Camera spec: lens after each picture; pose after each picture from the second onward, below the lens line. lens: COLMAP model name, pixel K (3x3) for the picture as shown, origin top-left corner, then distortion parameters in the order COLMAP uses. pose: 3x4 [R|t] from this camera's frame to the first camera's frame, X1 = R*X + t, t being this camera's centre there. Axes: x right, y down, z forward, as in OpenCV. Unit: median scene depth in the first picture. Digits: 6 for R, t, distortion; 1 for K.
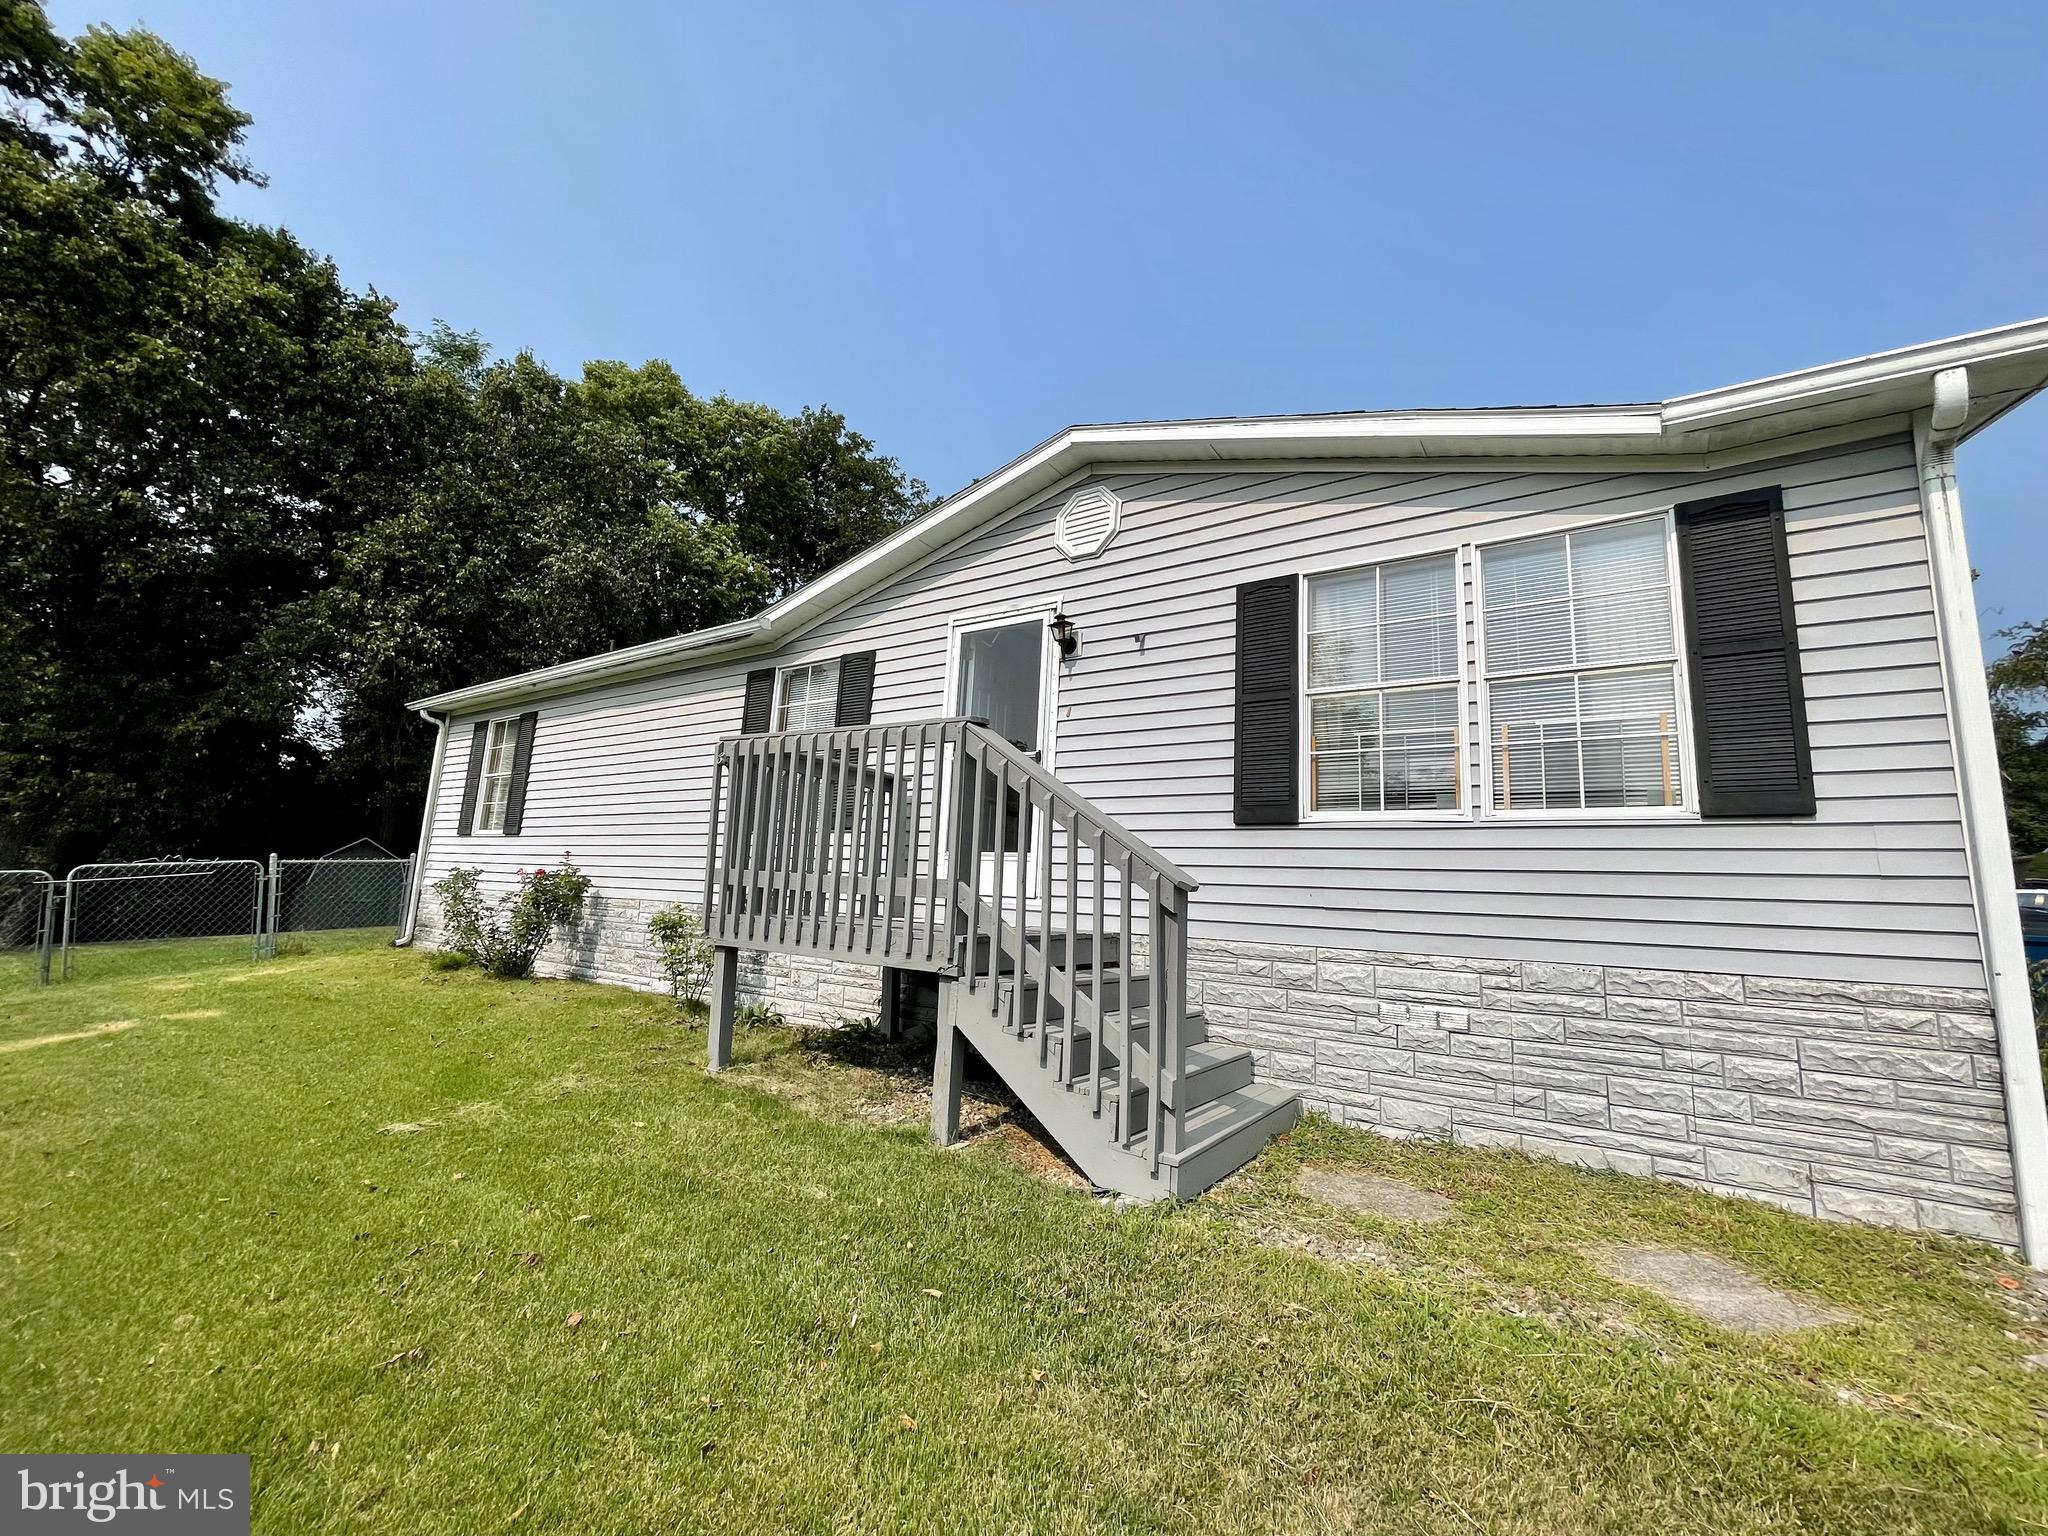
lens RADIAL K [[831.5, 0, 1024.0], [0, 831.5, 768.0], [0, 0, 1]] dist [0.000692, 0.000141]
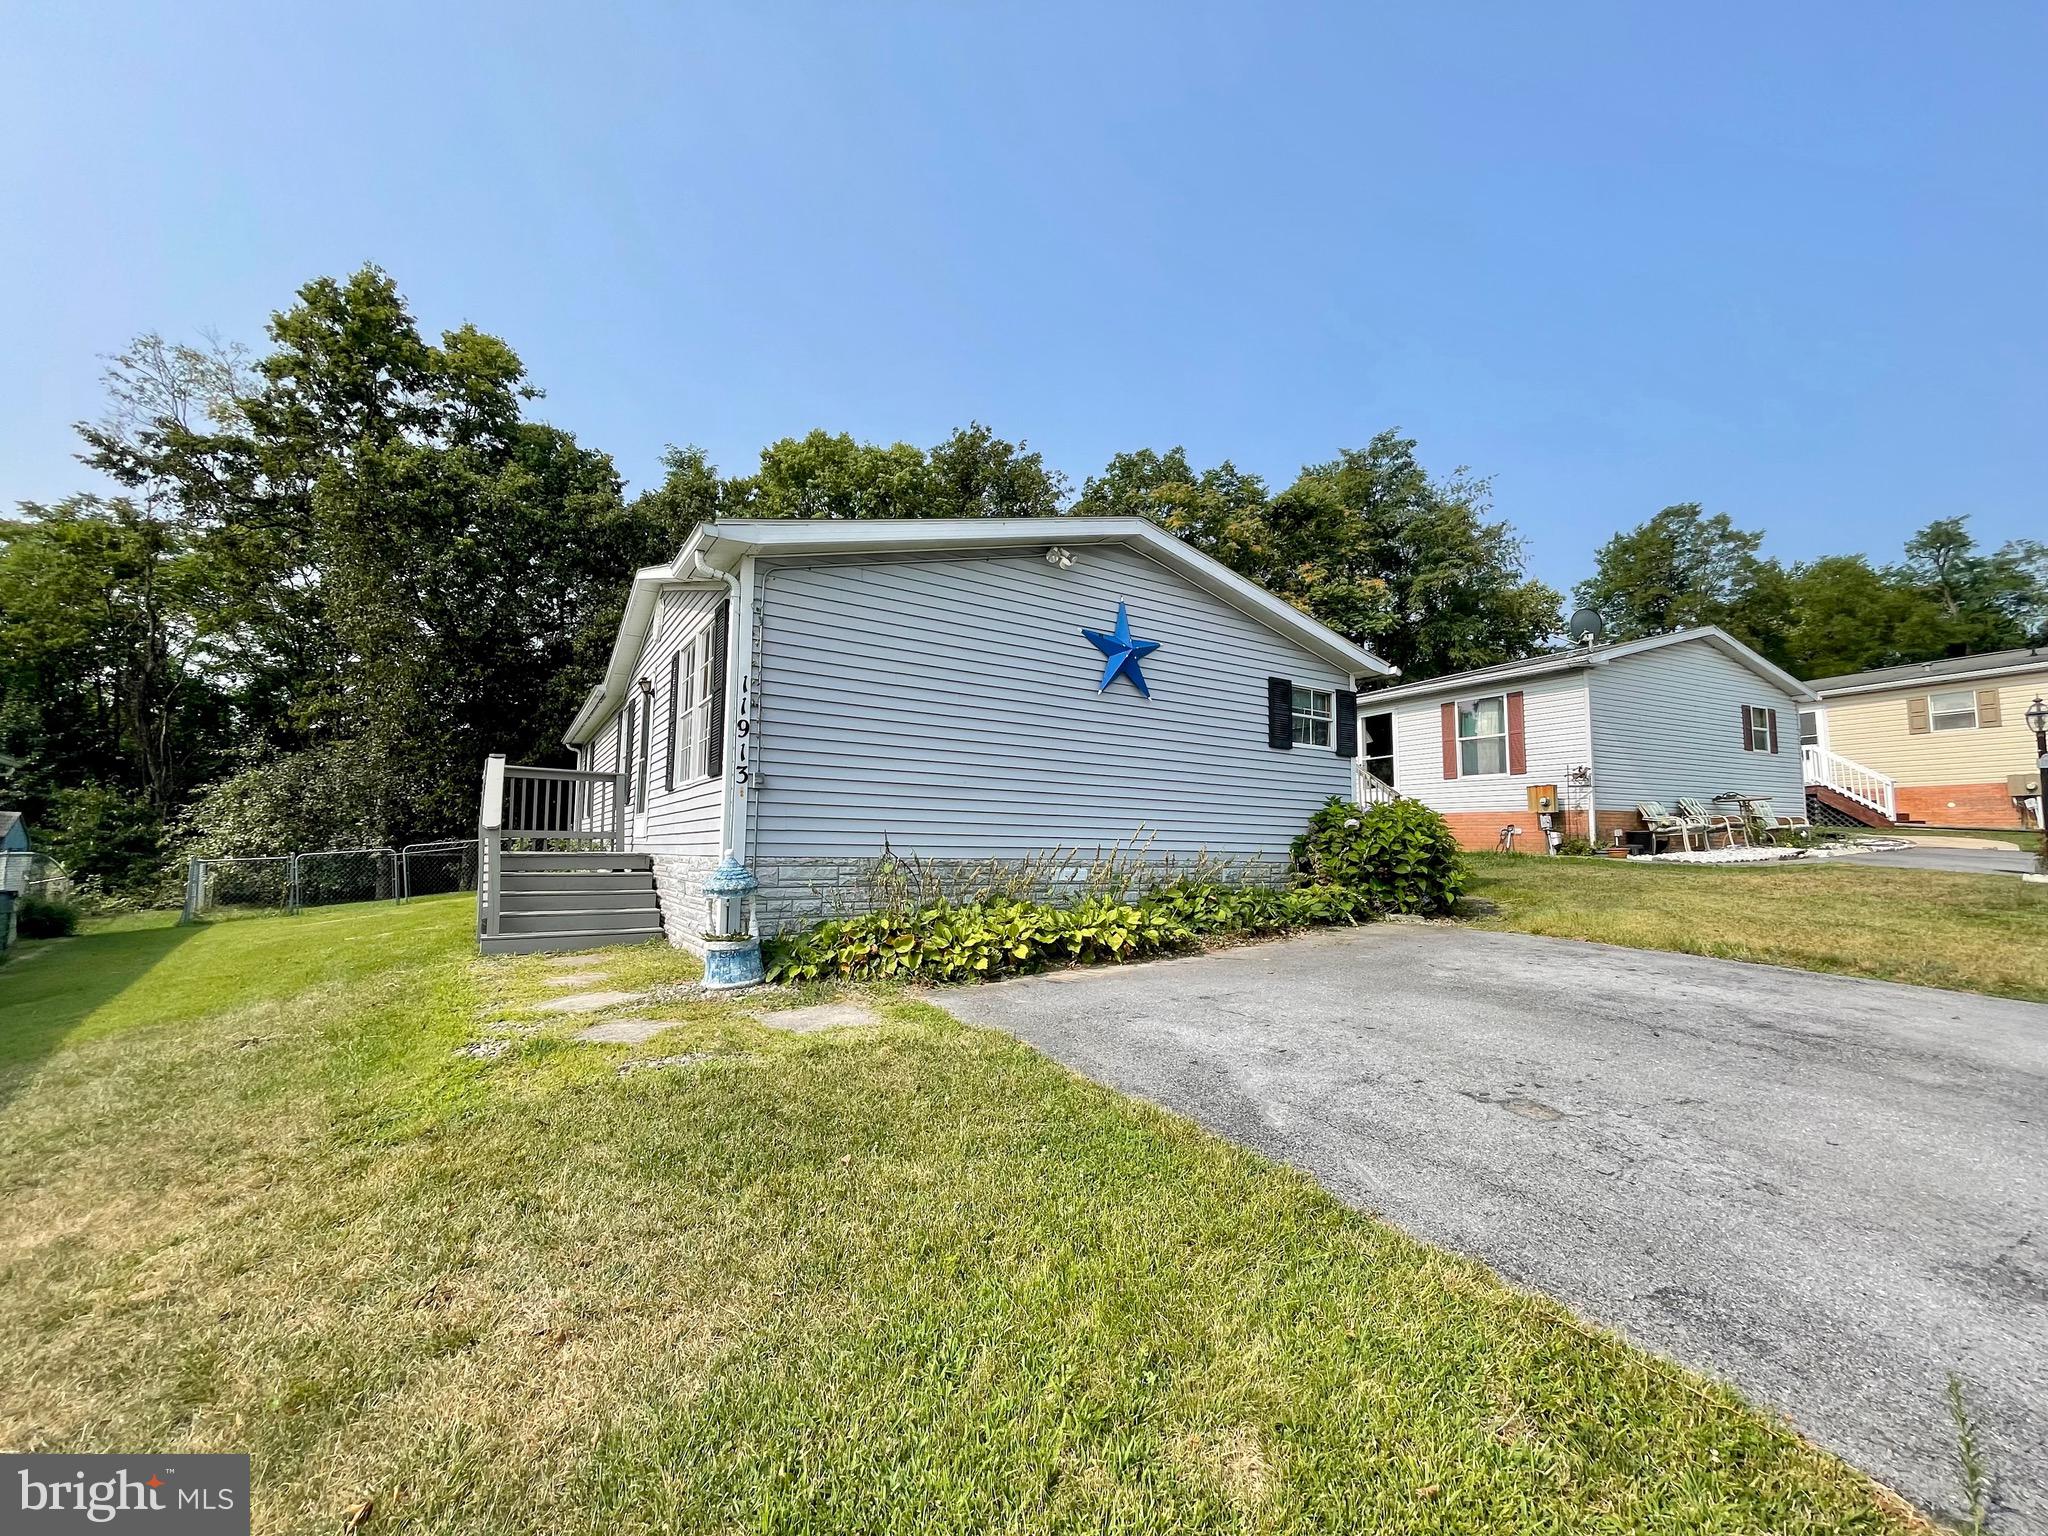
lens RADIAL K [[835.5, 0, 1026.6], [0, 835.5, 773.5], [0, 0, 1]] dist [-0.000460, -0.000063]
pose [[0.916371, -0.077402, -0.392776, 0.554899], [0.099452, 0.994388, 0.036069, 0.013324], [0.387781, -0.072115, 0.918926, -0.126395]]
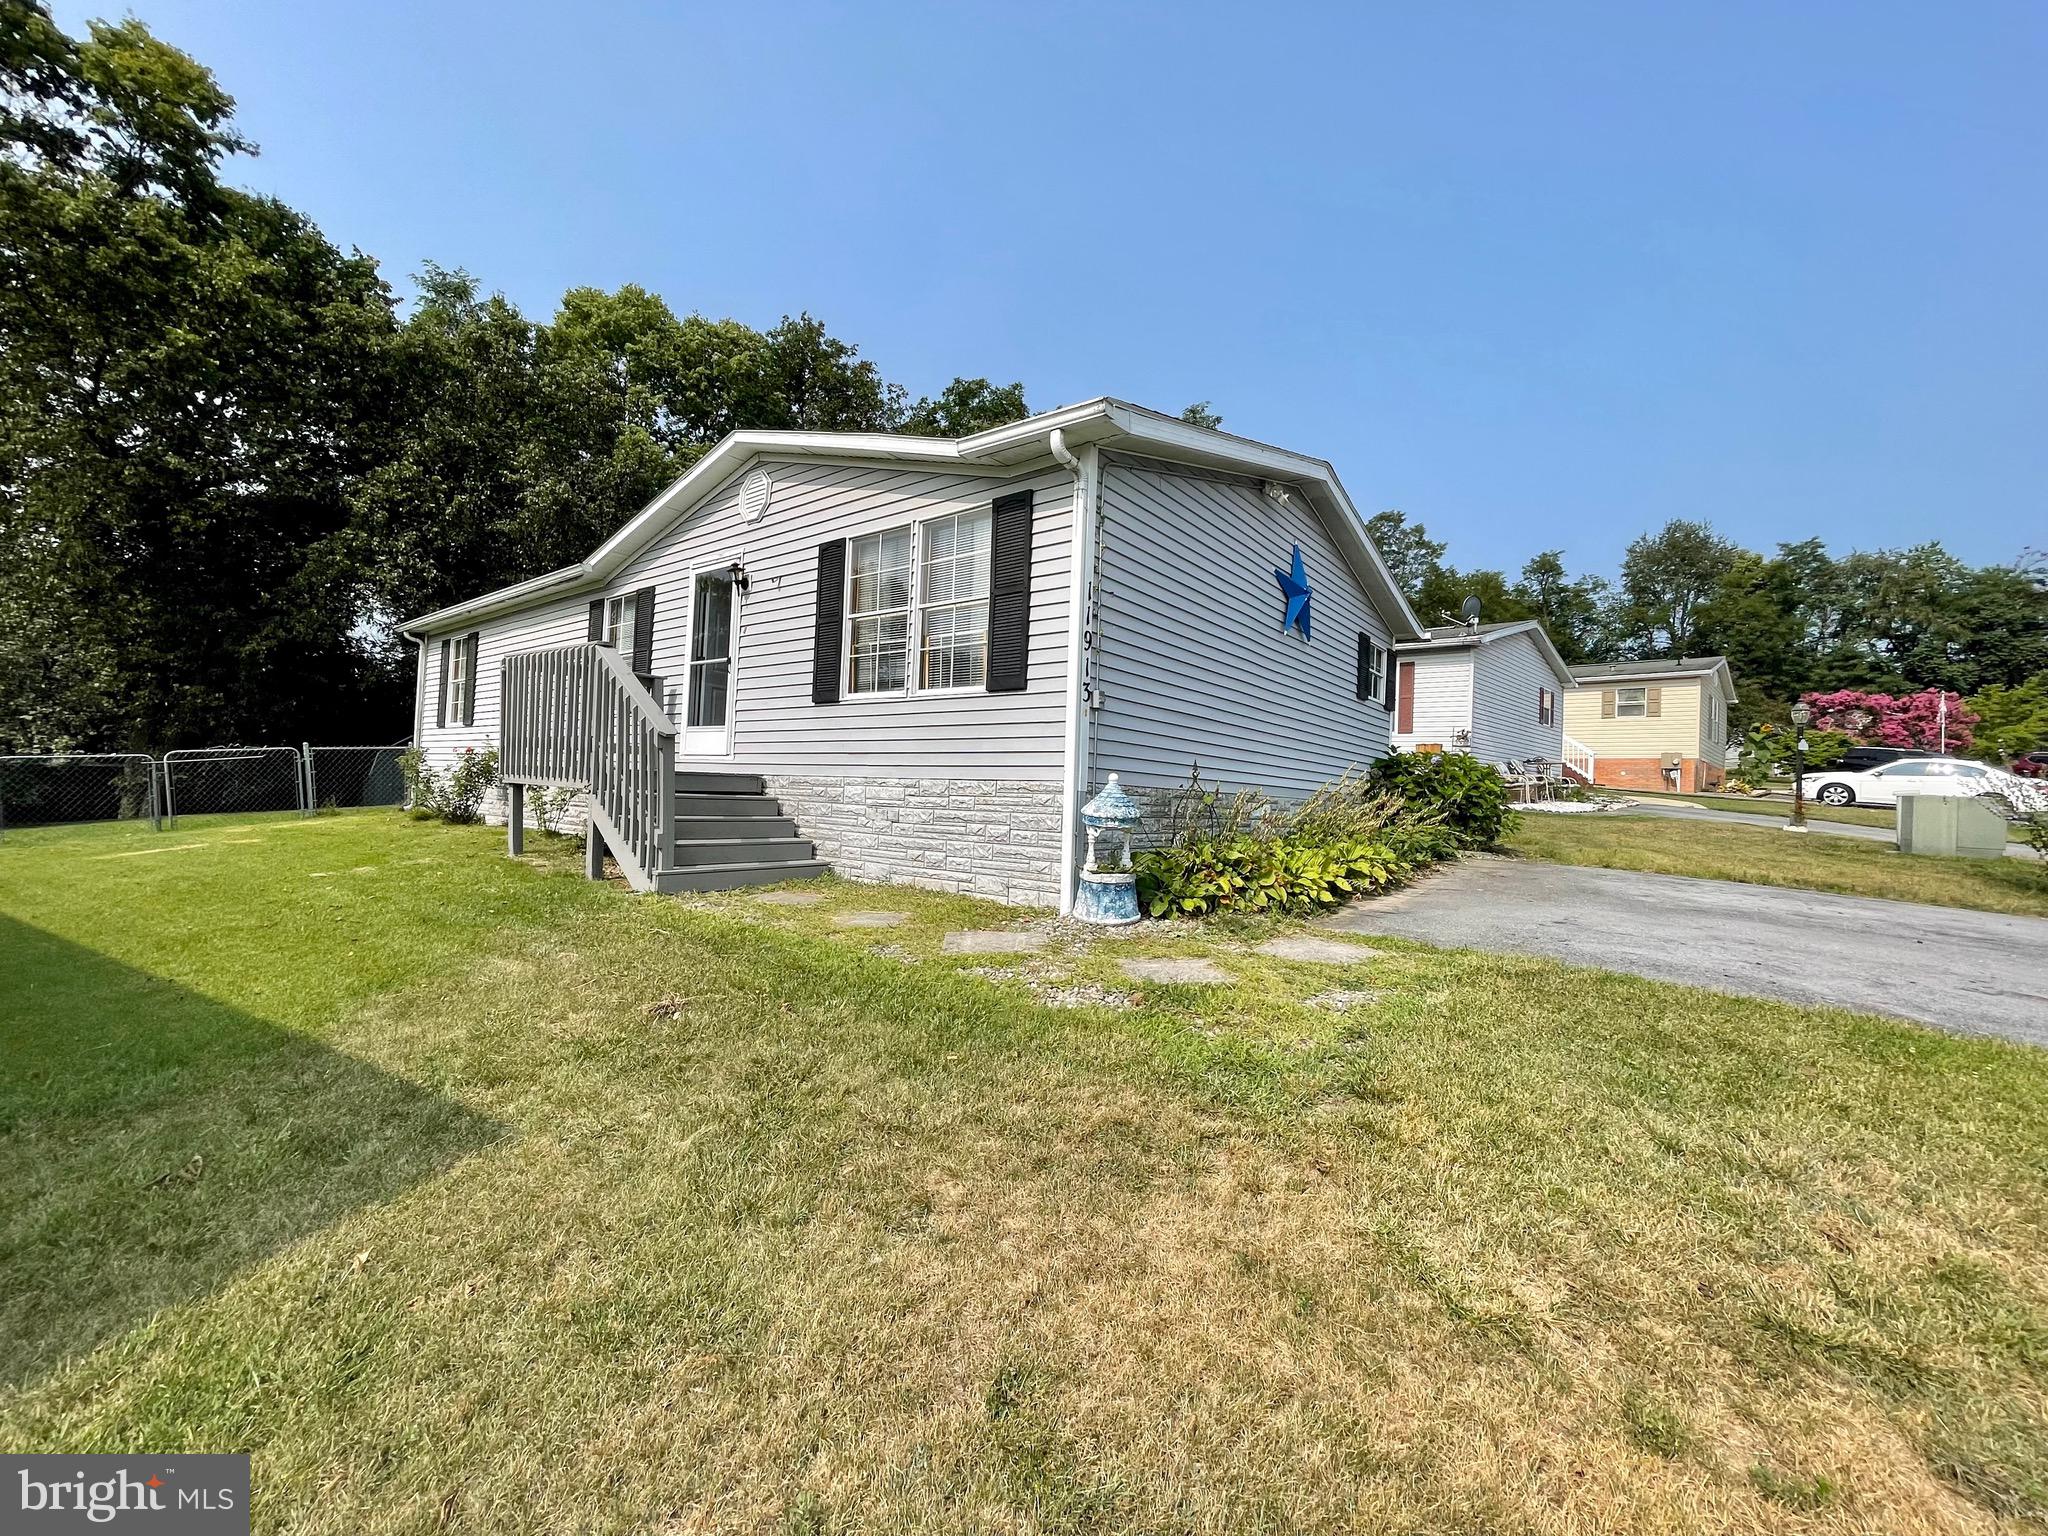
lens RADIAL K [[835.5, 0, 1026.6], [0, 835.5, 773.5], [0, 0, 1]] dist [-0.000460, -0.000063]
pose [[0.996911, -0.011849, -0.077635, 0.251912], [0.021879, 0.991319, 0.129646, 0.001290], [0.075425, -0.130944, 0.988516, -0.177781]]
